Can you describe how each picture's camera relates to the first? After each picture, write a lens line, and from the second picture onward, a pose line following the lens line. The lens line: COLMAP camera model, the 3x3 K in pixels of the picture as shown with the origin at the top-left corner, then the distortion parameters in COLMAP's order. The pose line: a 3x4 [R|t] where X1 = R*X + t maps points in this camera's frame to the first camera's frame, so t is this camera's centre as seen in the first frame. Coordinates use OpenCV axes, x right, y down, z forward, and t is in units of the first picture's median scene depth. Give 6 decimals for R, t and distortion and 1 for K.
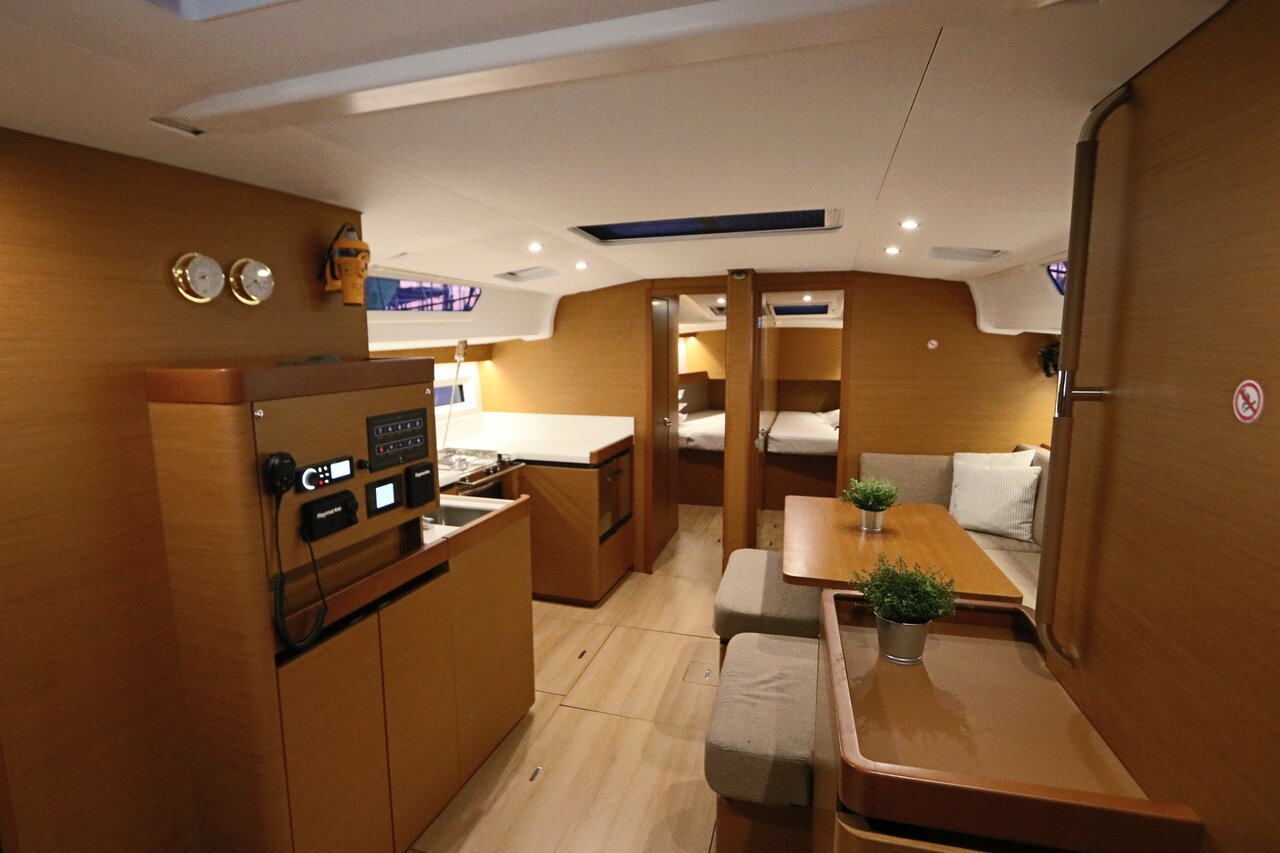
lens RADIAL K [[660.7, 0, 606.8], [0, 660.7, 427.9], [0, 0, 1]] dist [-0.024976, -0.001701]
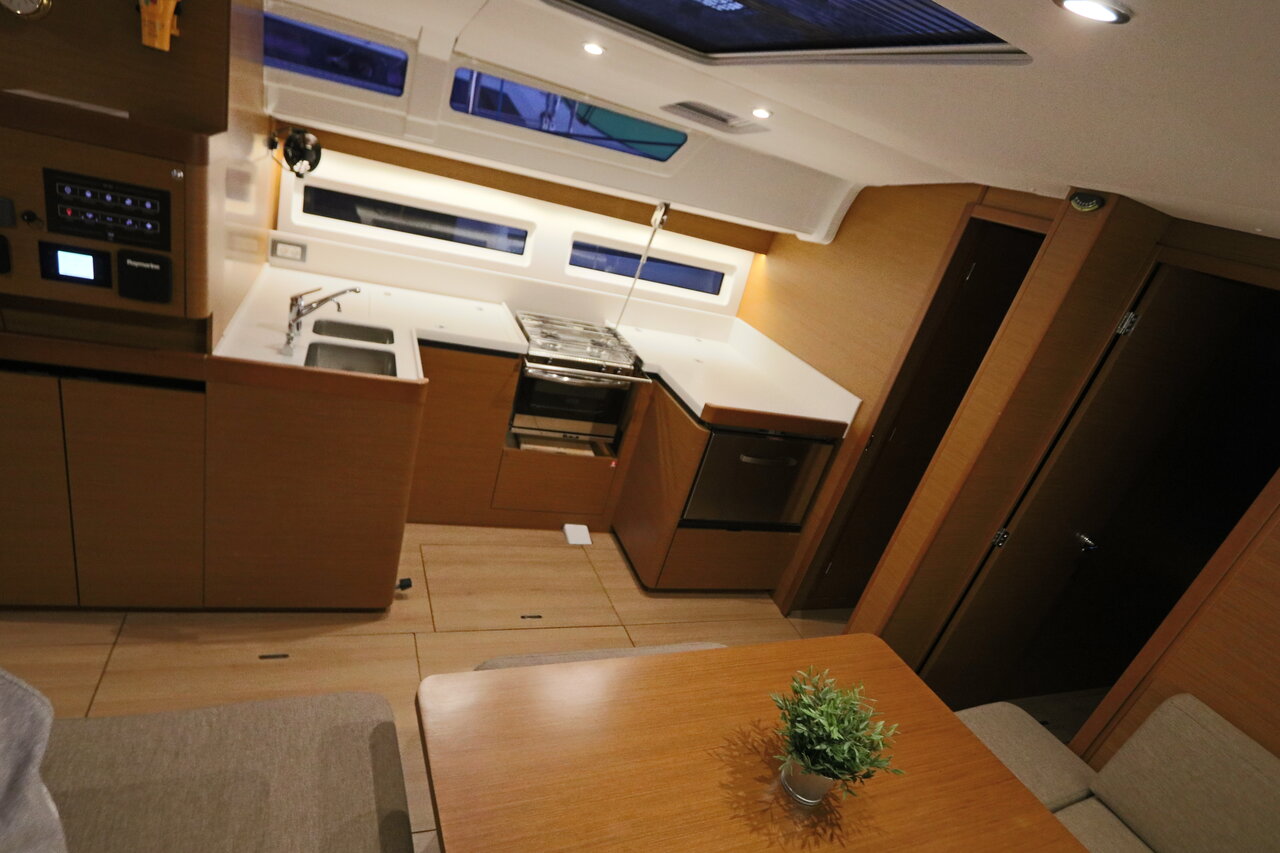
lens RADIAL K [[665.9, 0, 611.1], [0, 665.9, 443.3], [0, 0, 1]] dist [-0.021732, 0.000429]
pose [[0.587092, 0.476015, -0.654777, 0.600842], [-0.356314, 0.878232, 0.318982, -0.173867], [0.726886, 0.046034, 0.685214, 0.695231]]
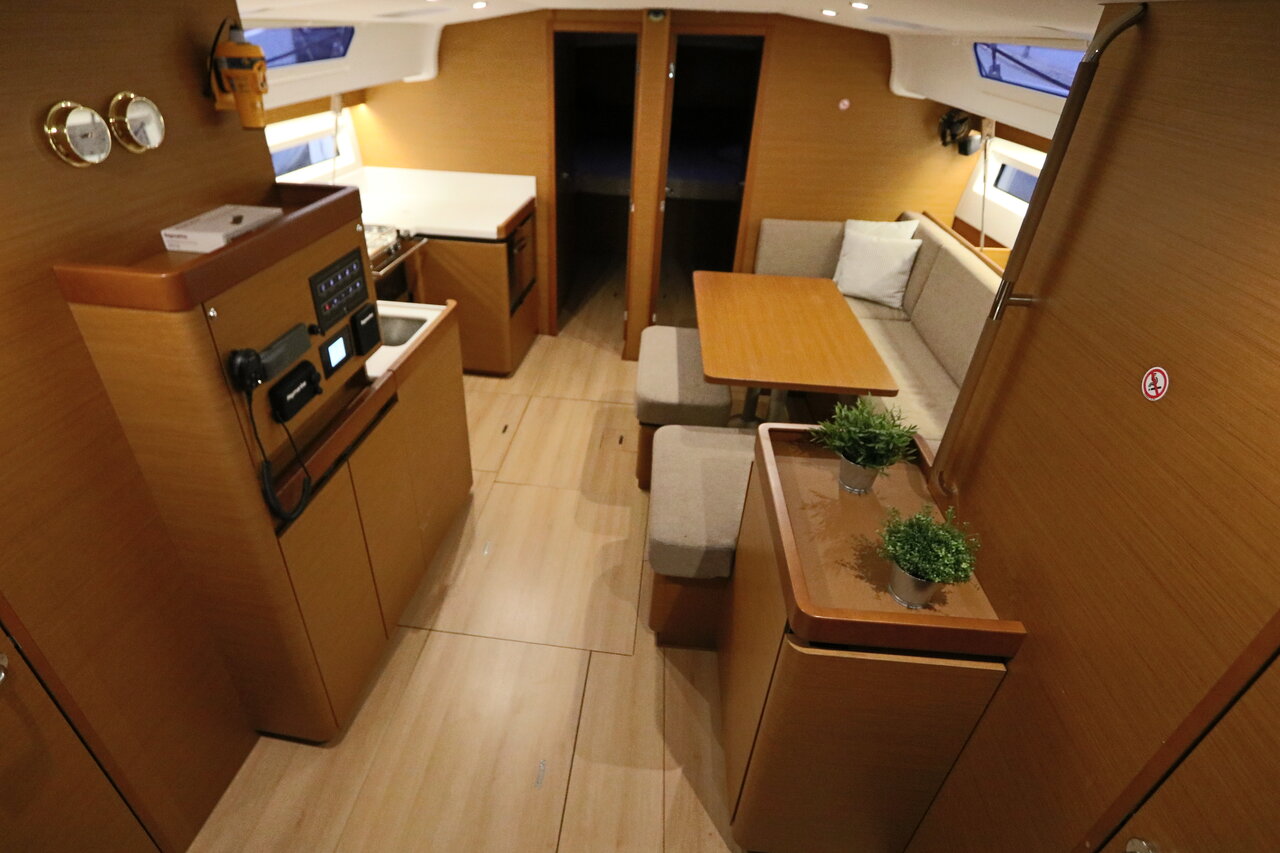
lens RADIAL K [[660.7, 0, 606.8], [0, 660.7, 427.9], [0, 0, 1]] dist [-0.024976, -0.001701]
pose [[0.980206, -0.069272, 0.185466, -0.101089], [-0.015942, 0.906130, 0.422699, -0.158151], [-0.197338, -0.417289, 0.887089, 0.012610]]
